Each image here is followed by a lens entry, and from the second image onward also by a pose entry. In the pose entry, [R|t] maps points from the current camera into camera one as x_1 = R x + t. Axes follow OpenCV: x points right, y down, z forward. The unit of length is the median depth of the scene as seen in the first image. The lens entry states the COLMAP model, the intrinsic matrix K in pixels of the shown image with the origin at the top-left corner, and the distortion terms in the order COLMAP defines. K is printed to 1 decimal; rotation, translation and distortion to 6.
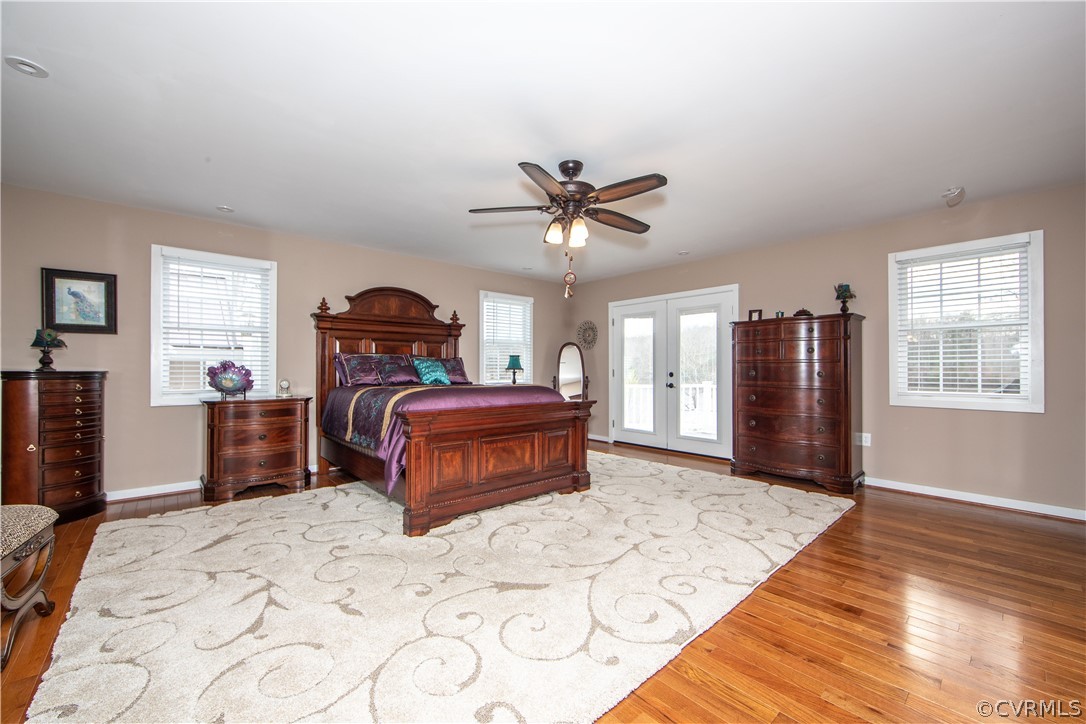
lens RADIAL K [[432.3, 0, 543.3], [0, 432.3, 363.8], [0, 0, 1]] dist [-0.010589, 0.001059]
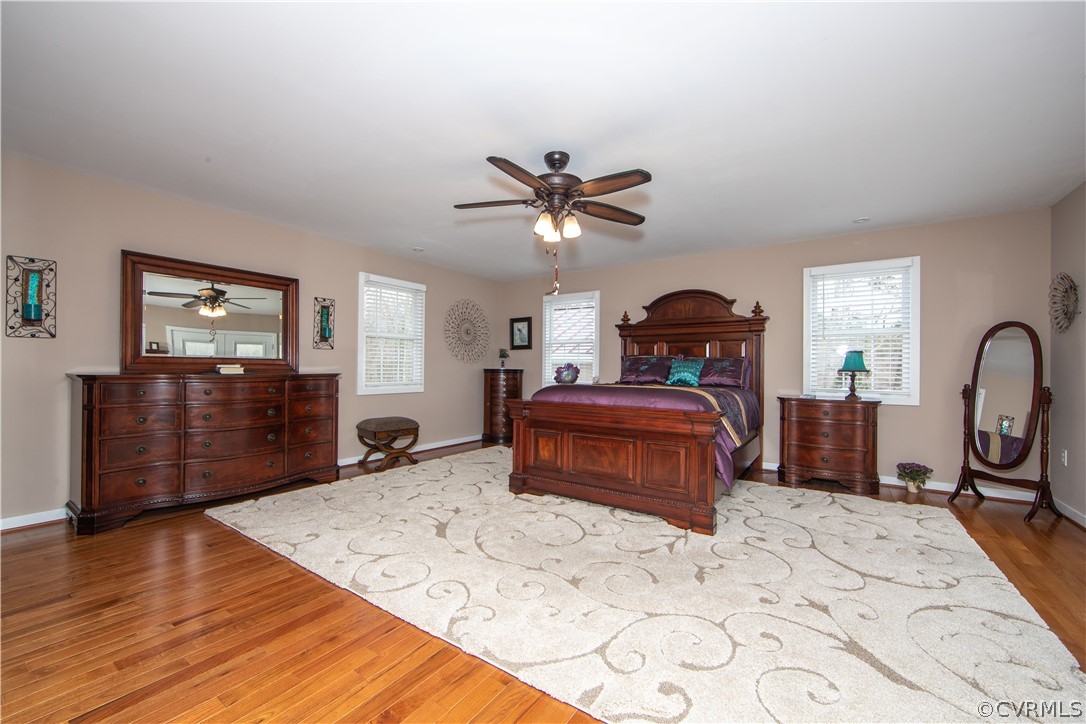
lens RADIAL K [[432.3, 0, 544.1], [0, 432.3, 367.0], [0, 0, 1]] dist [-0.010589, 0.001059]
pose [[0.237765, -0.001781, -0.971321, 0.780781], [0.001509, 0.999998, -0.001464, 0.009584], [0.971322, -0.001117, 0.237767, 0.588993]]
